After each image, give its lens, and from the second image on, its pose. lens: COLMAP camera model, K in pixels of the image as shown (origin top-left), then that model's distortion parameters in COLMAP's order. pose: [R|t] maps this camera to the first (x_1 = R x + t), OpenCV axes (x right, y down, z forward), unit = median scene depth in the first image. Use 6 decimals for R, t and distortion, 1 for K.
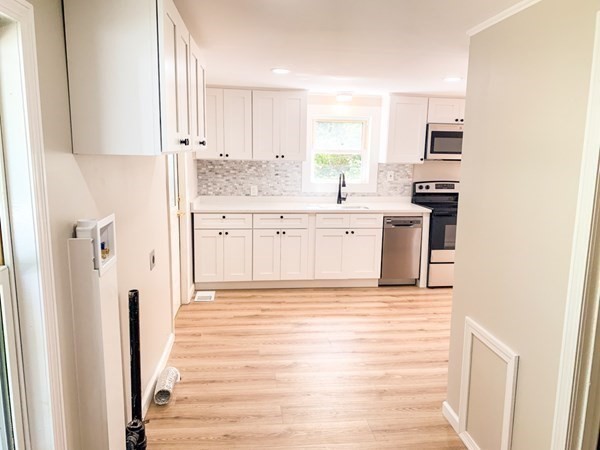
lens RADIAL K [[462.2, 0, 300.0], [0, 462.2, 225.0], [0, 0, 1]] dist [0.049512, -0.002603]
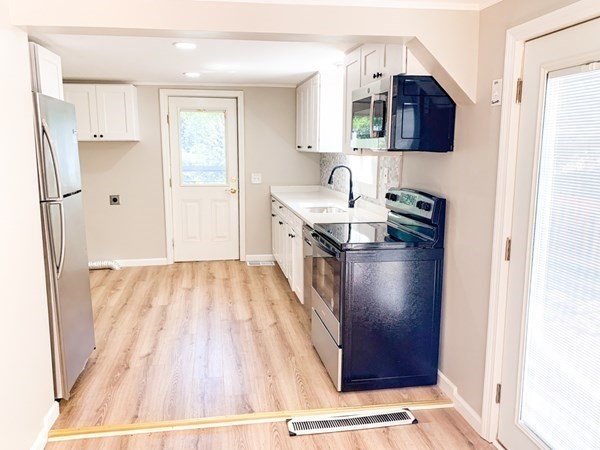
lens RADIAL K [[490.4, 0, 300.0], [0, 490.4, 225.0], [0, 0, 1]] dist [0.004636, 0.000868]
pose [[0.046597, 0.135855, -0.989632, 1.055228], [-0.176326, 0.976270, 0.125719, -0.121374], [0.983228, 0.168640, 0.069446, 1.036836]]
